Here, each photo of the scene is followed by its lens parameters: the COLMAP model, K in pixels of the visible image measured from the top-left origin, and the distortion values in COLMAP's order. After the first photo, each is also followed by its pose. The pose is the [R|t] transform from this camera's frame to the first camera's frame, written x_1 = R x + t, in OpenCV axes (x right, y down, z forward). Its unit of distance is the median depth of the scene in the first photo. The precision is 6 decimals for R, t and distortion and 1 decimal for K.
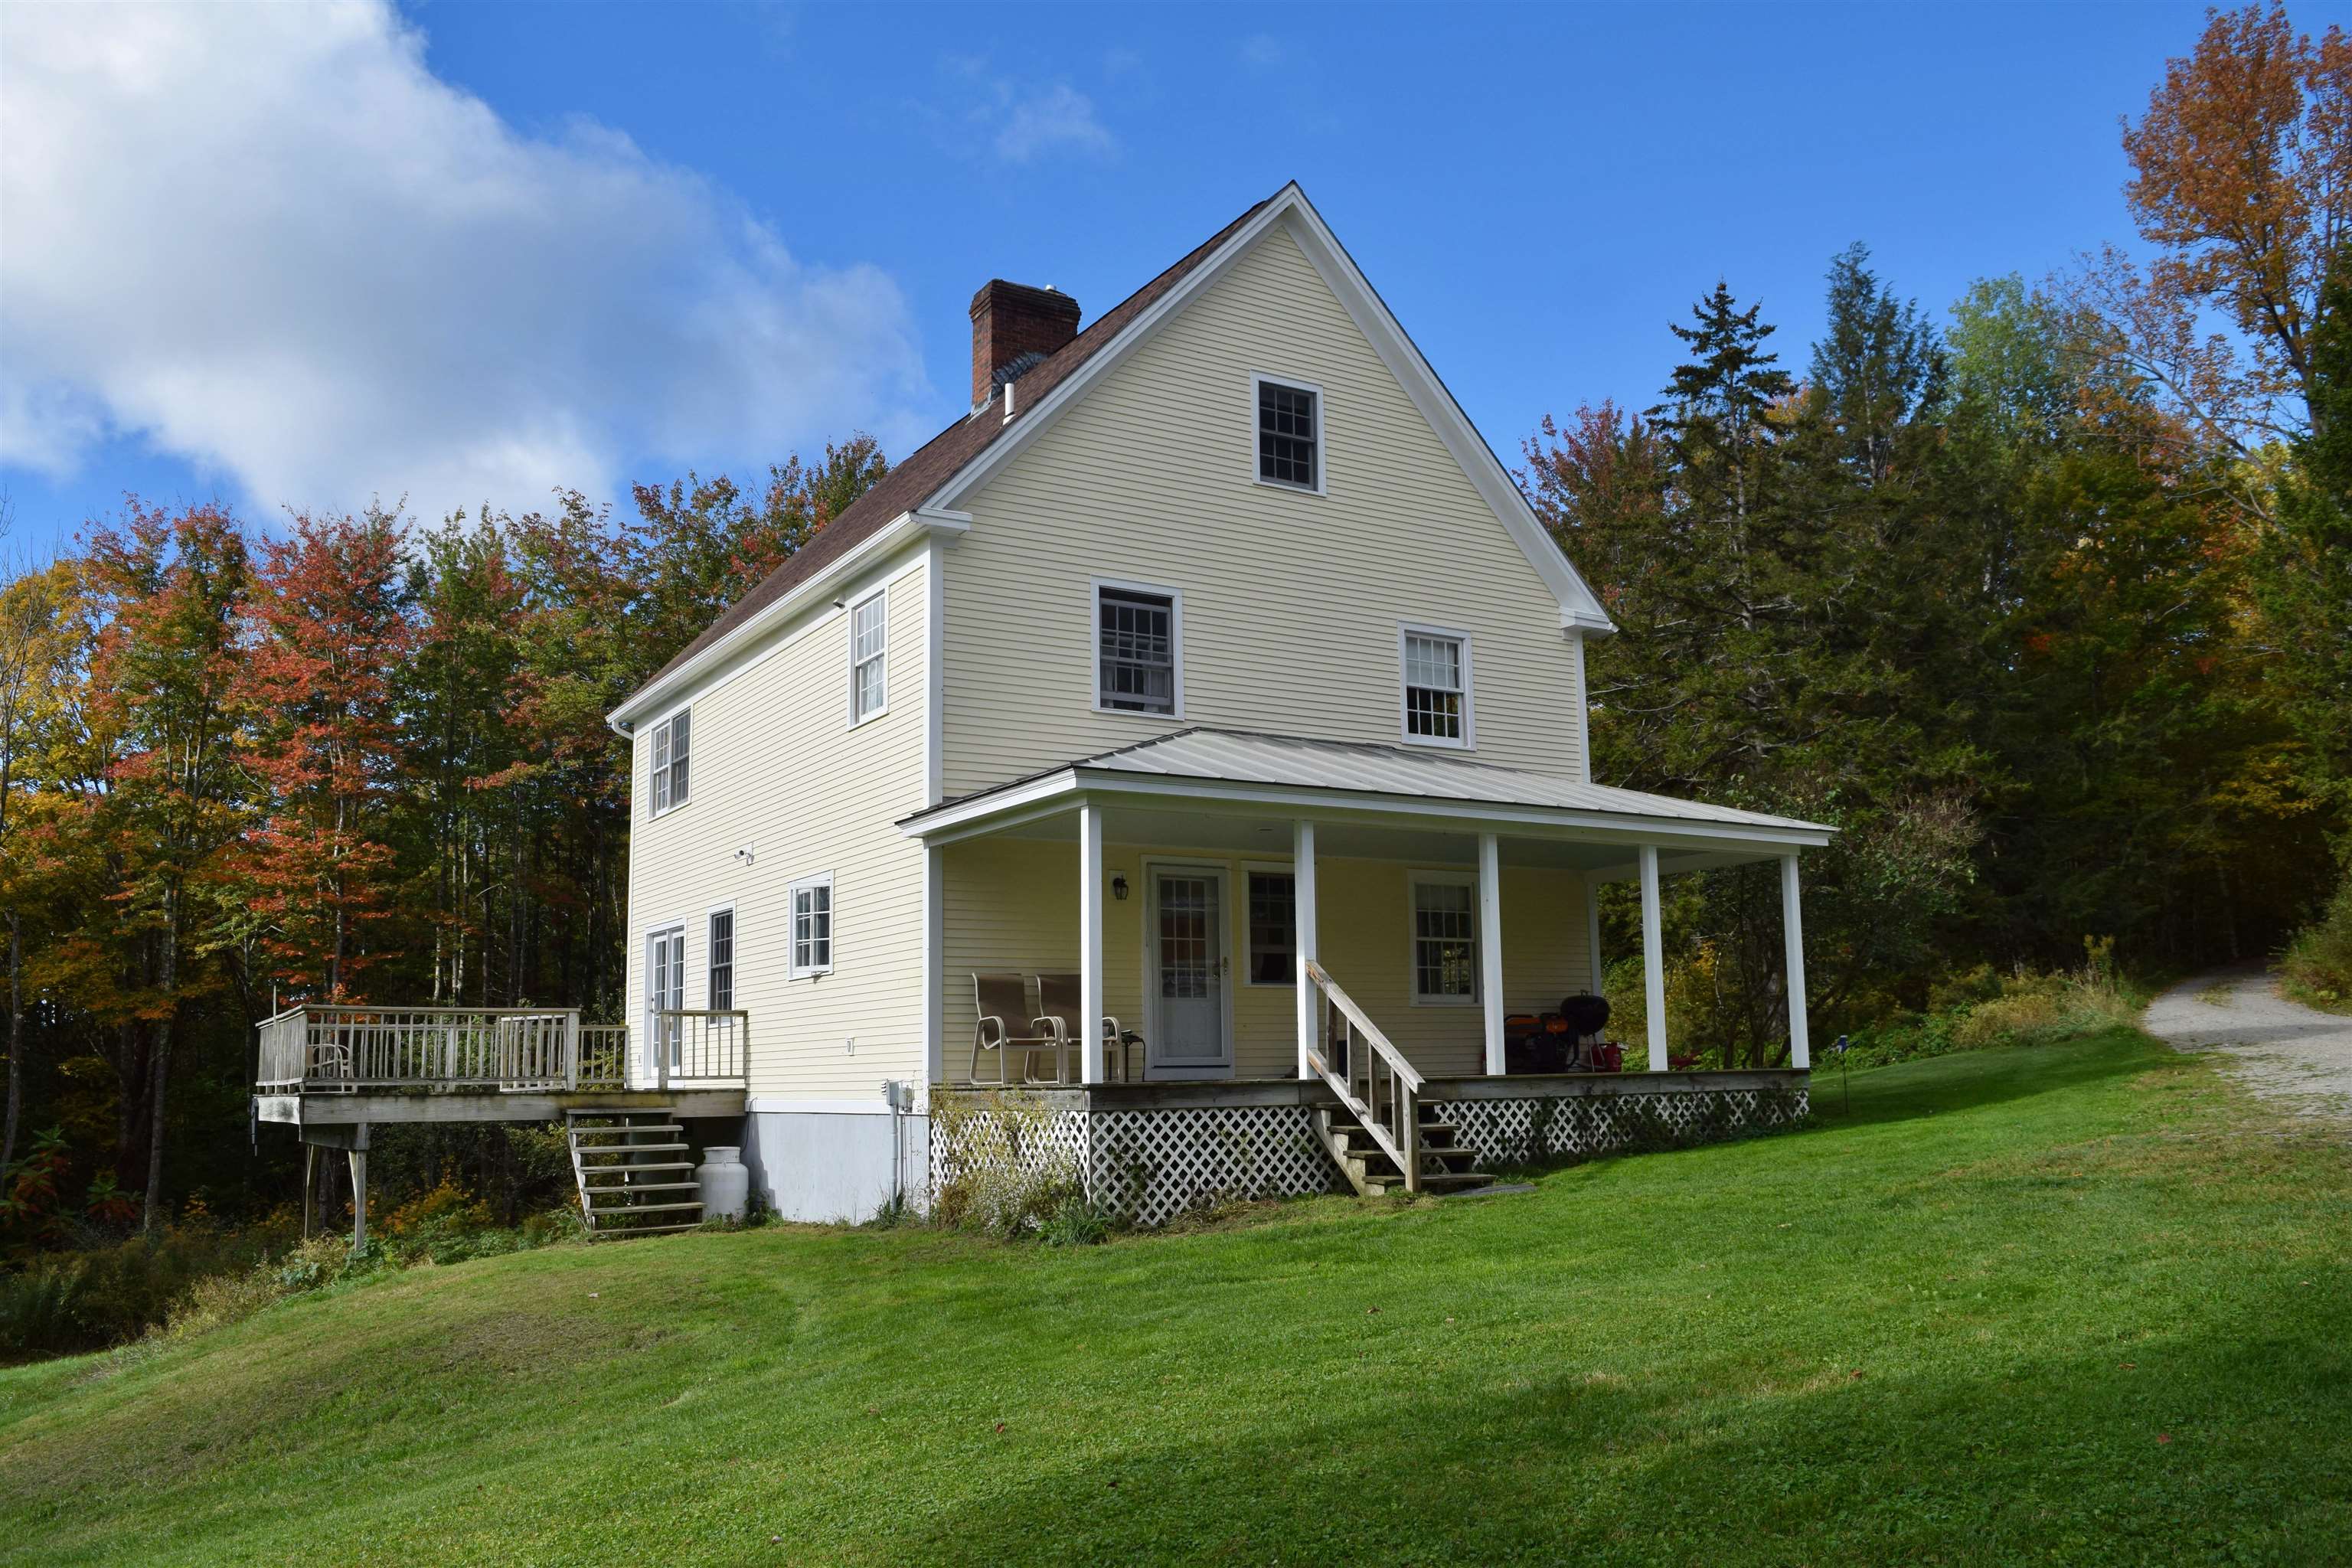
lens RADIAL K [[1833.6, 0, 1176.0], [0, 1833.6, 784.0], [0, 0, 1]] dist [-0.095815, 0.021863]
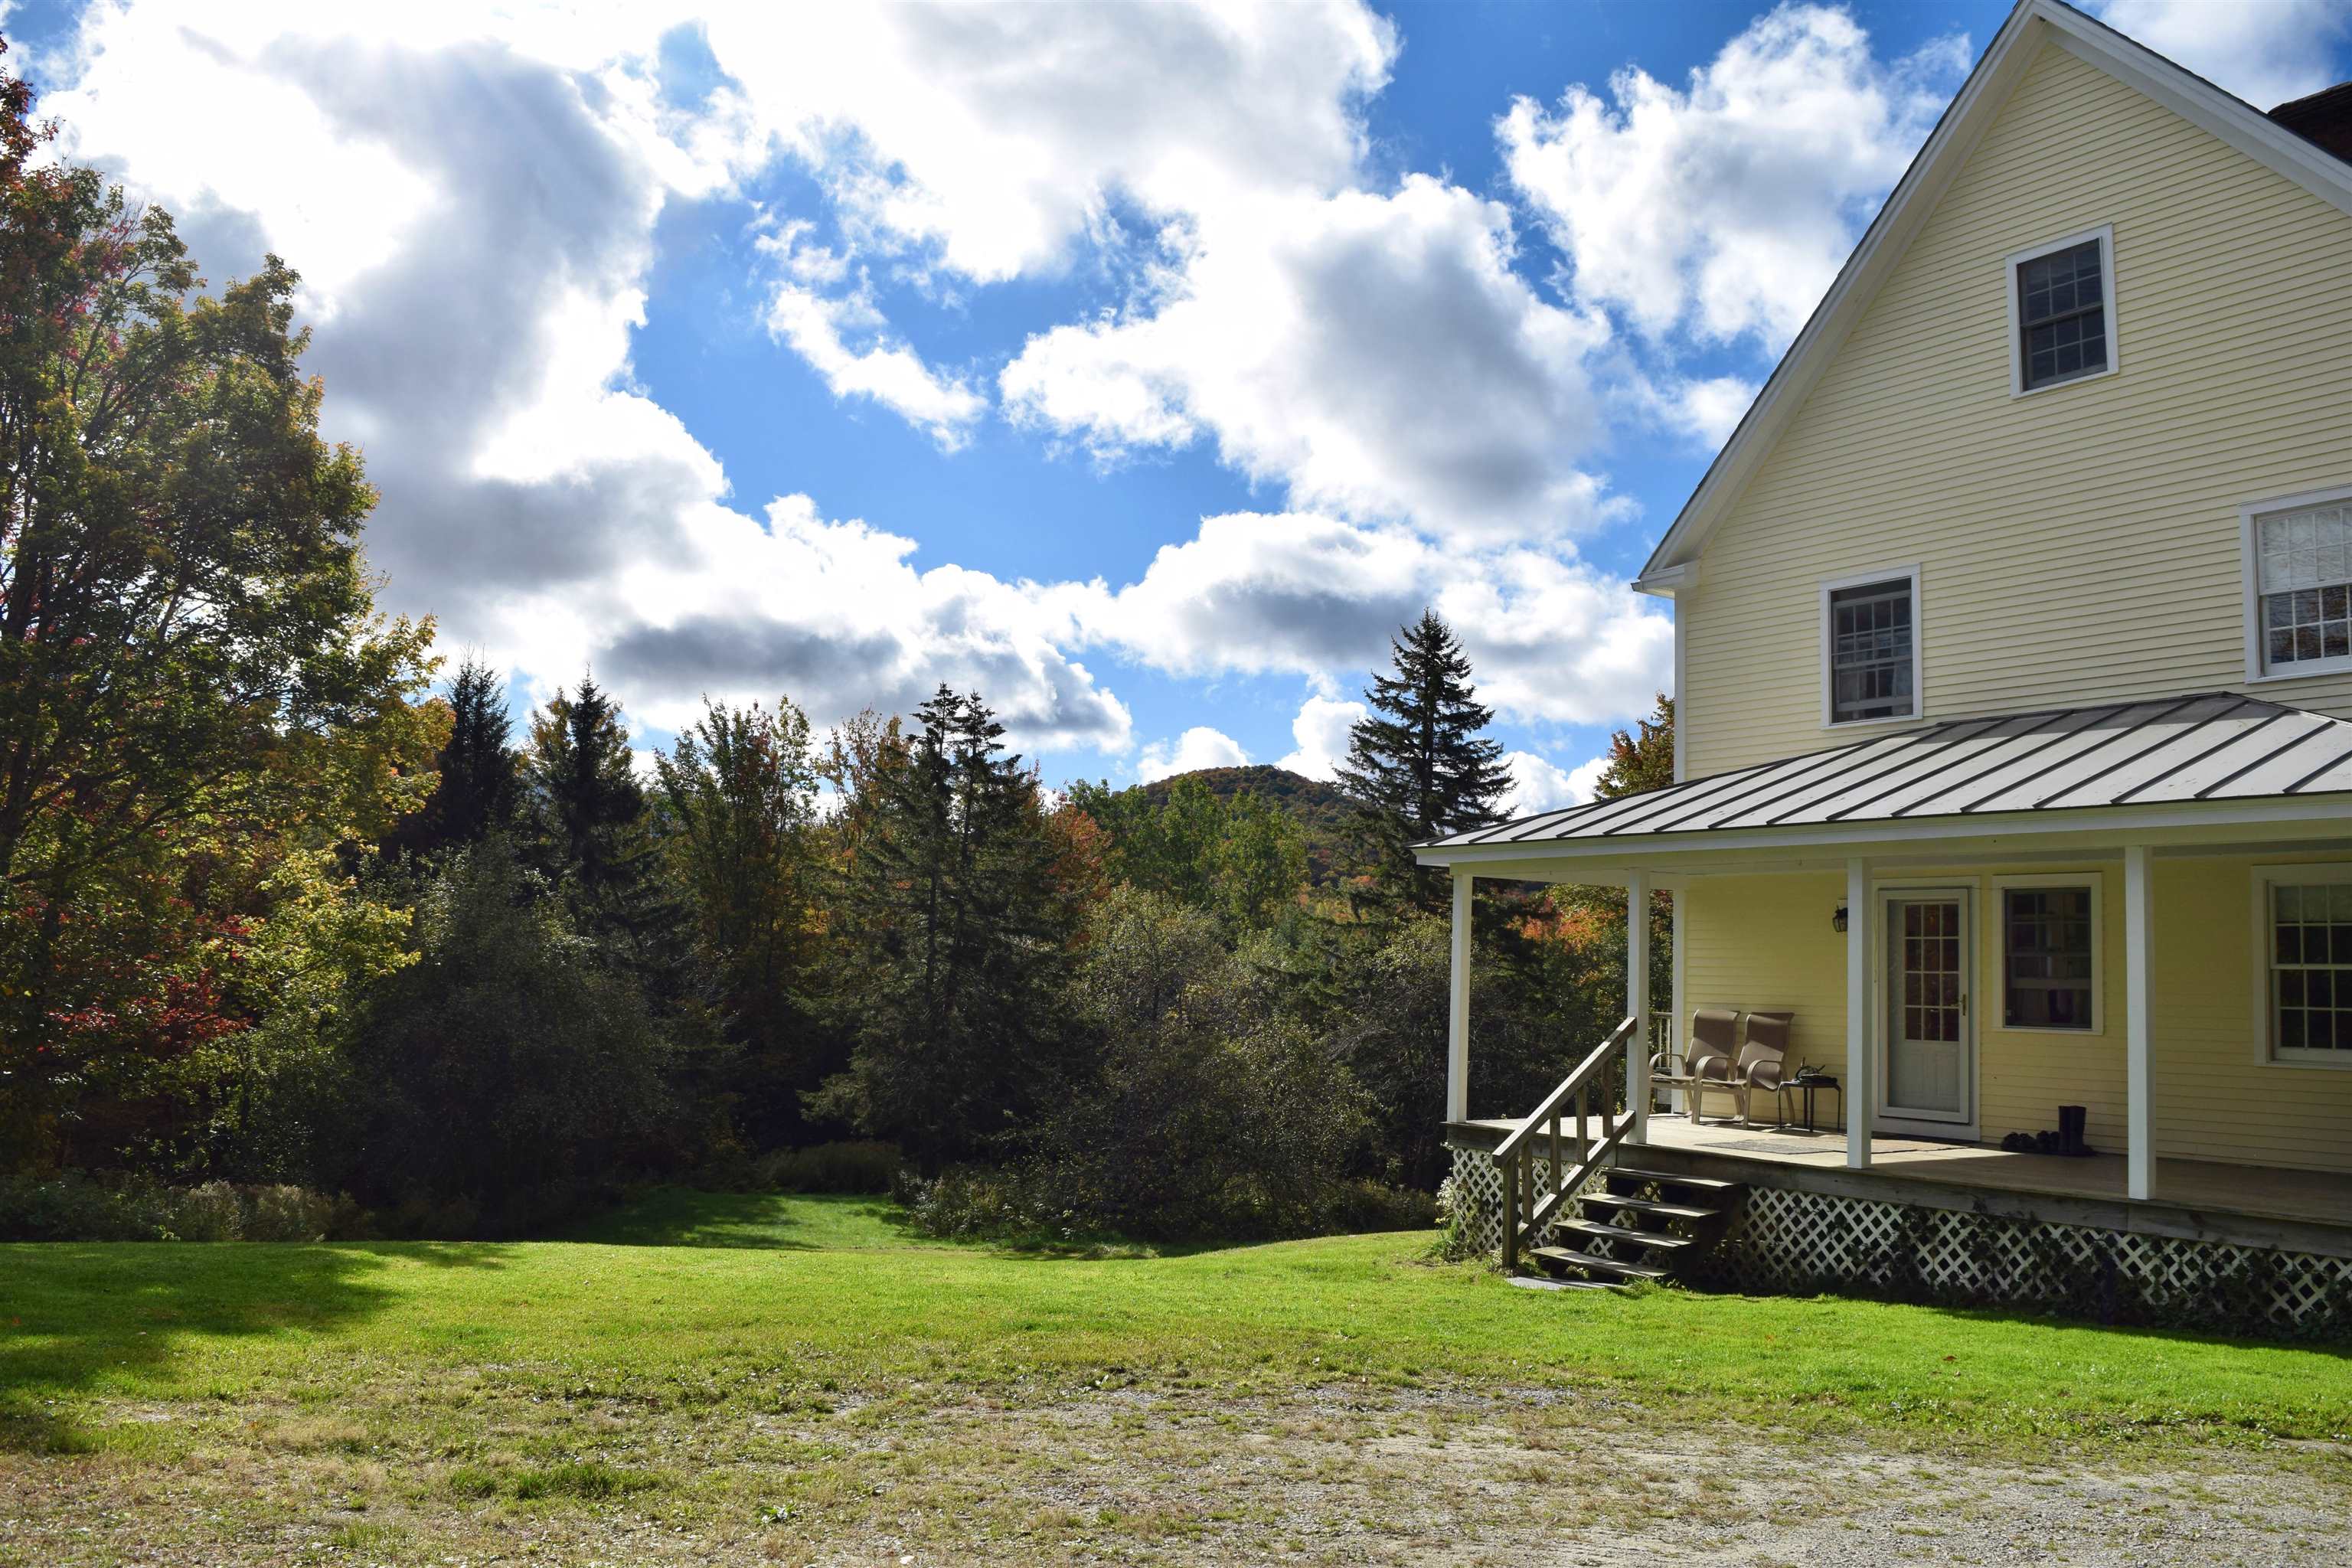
lens RADIAL K [[1833.6, 0, 1176.0], [0, 1833.6, 784.0], [0, 0, 1]] dist [-0.095815, 0.021863]
pose [[0.041817, -0.082690, -0.995698, 0.894552], [0.130339, 0.988505, -0.076619, 0.016080], [0.990587, -0.126574, 0.052114, 0.648291]]
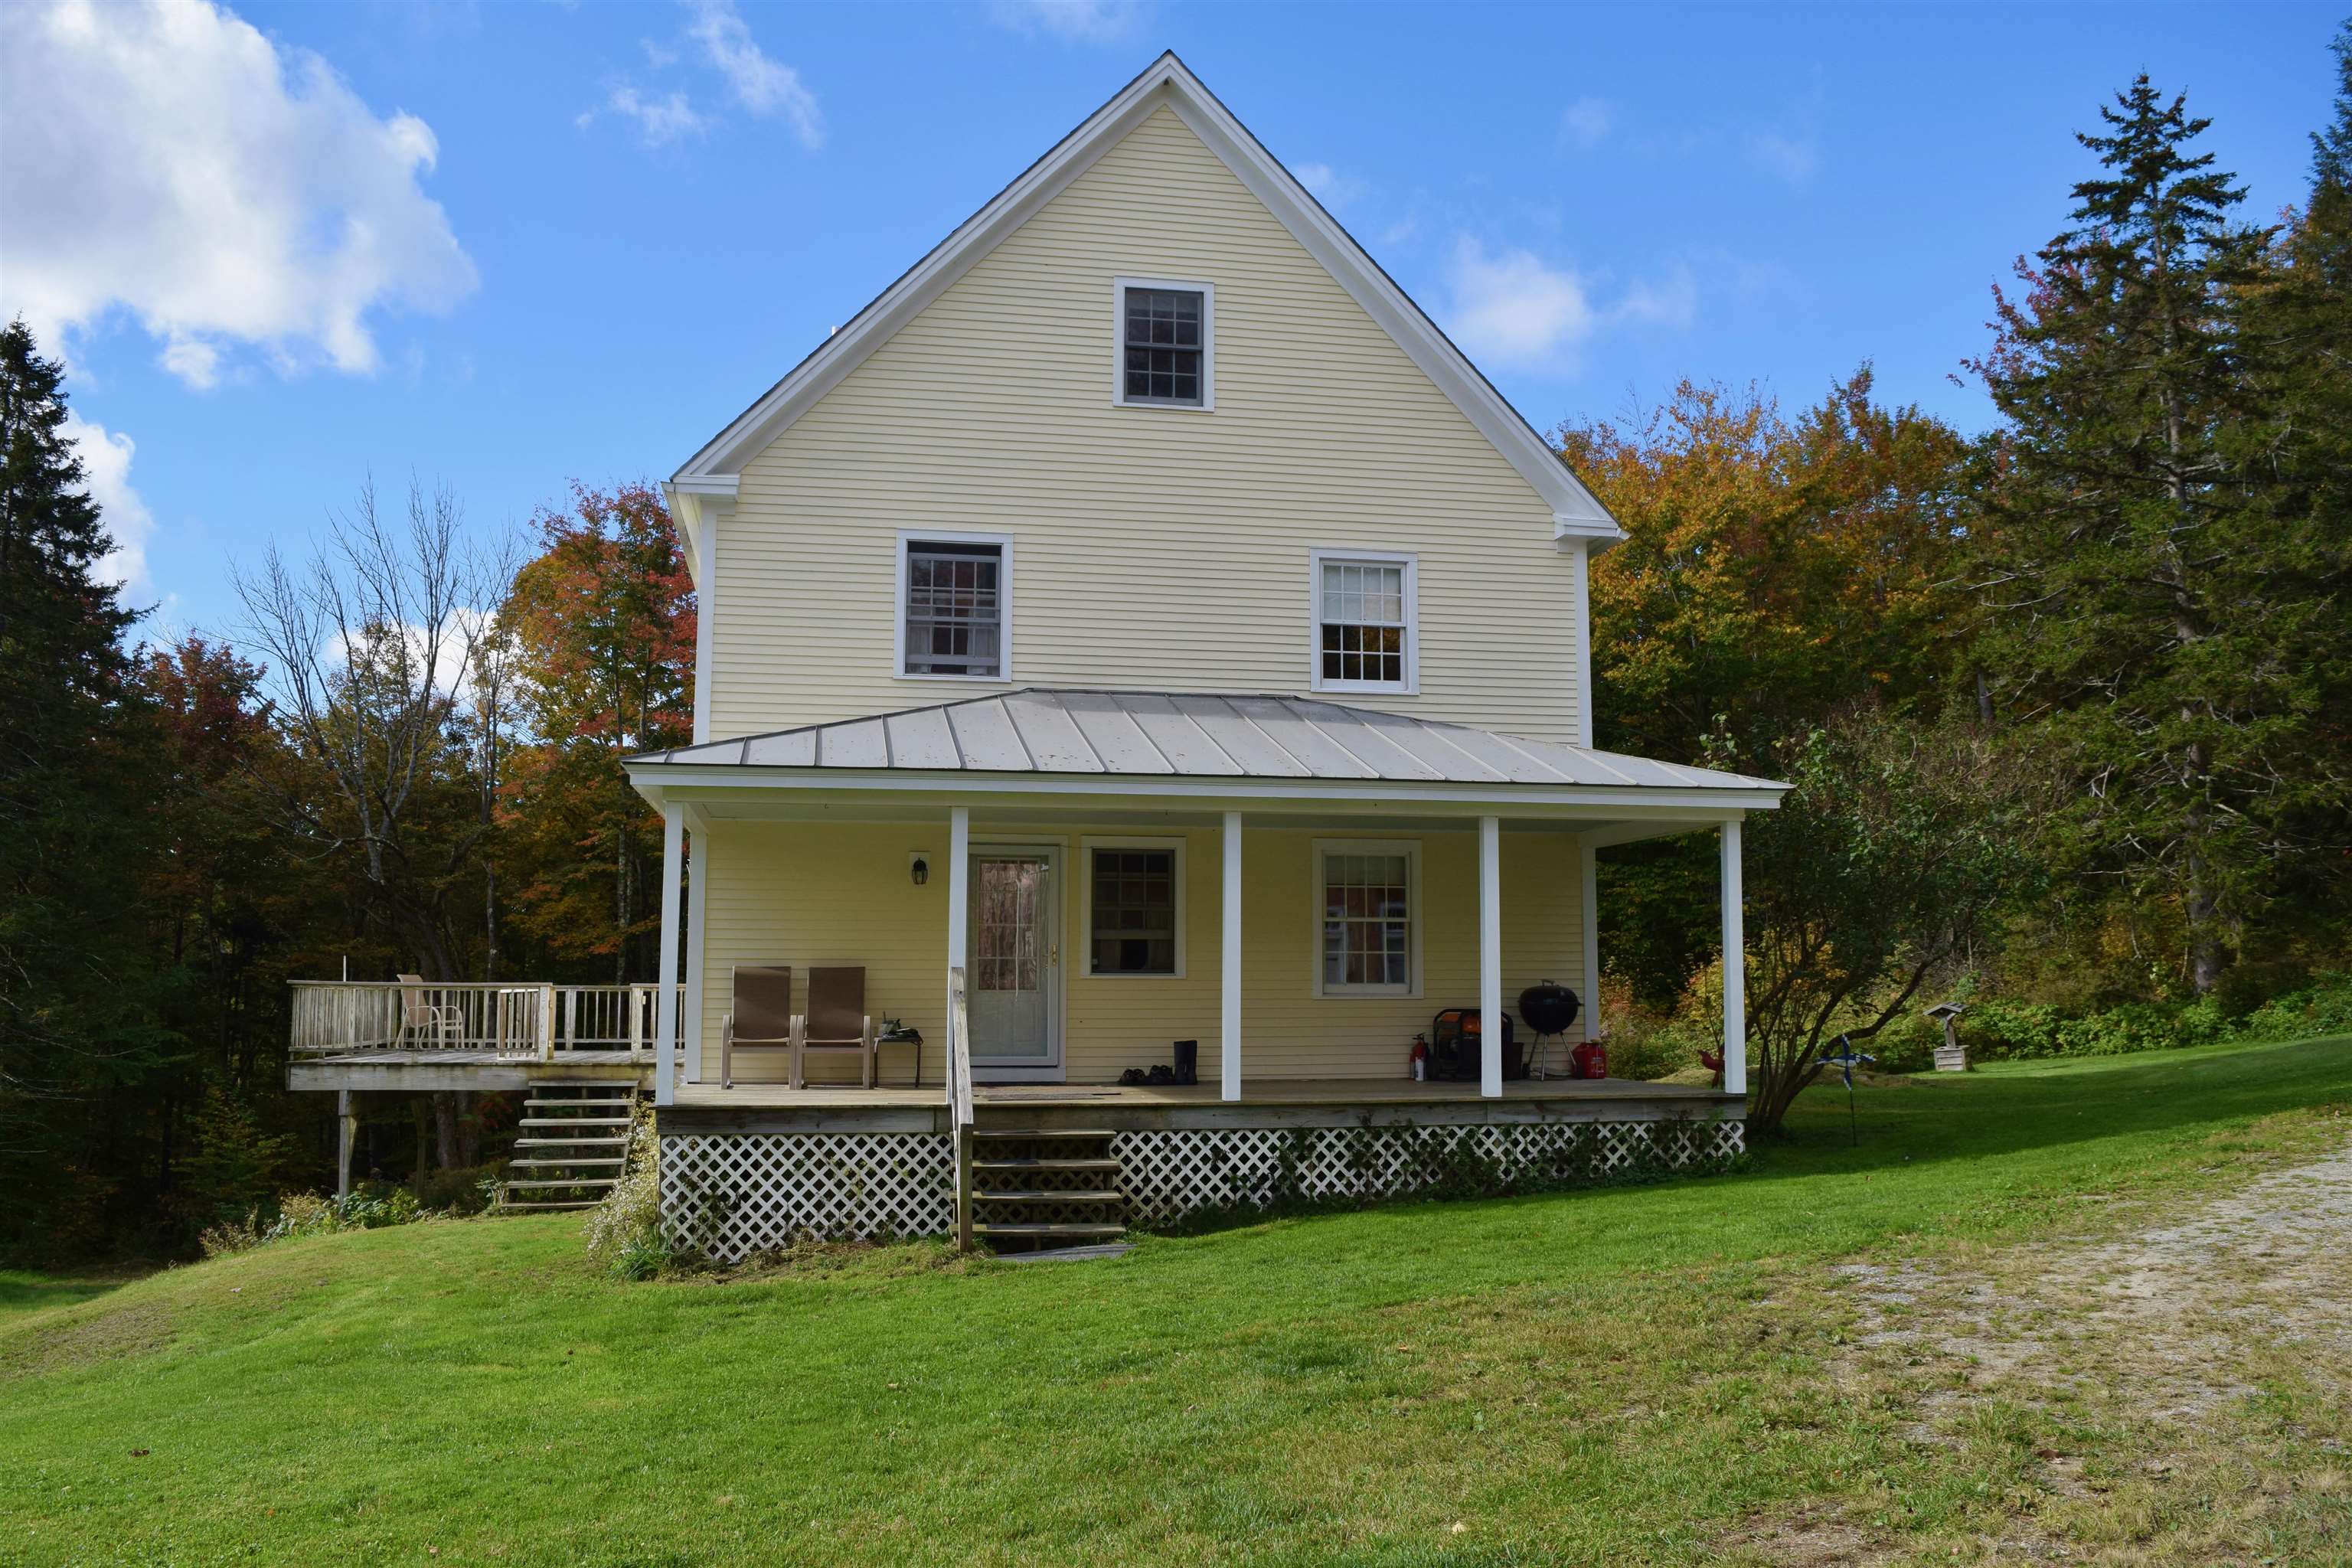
lens RADIAL K [[1833.6, 0, 1176.0], [0, 1833.6, 784.0], [0, 0, 1]] dist [-0.095815, 0.021863]
pose [[0.933748, -0.022272, -0.357239, 0.428839], [0.040500, 0.998227, 0.043622, -0.022066], [0.355634, -0.055200, 0.932994, 0.201746]]
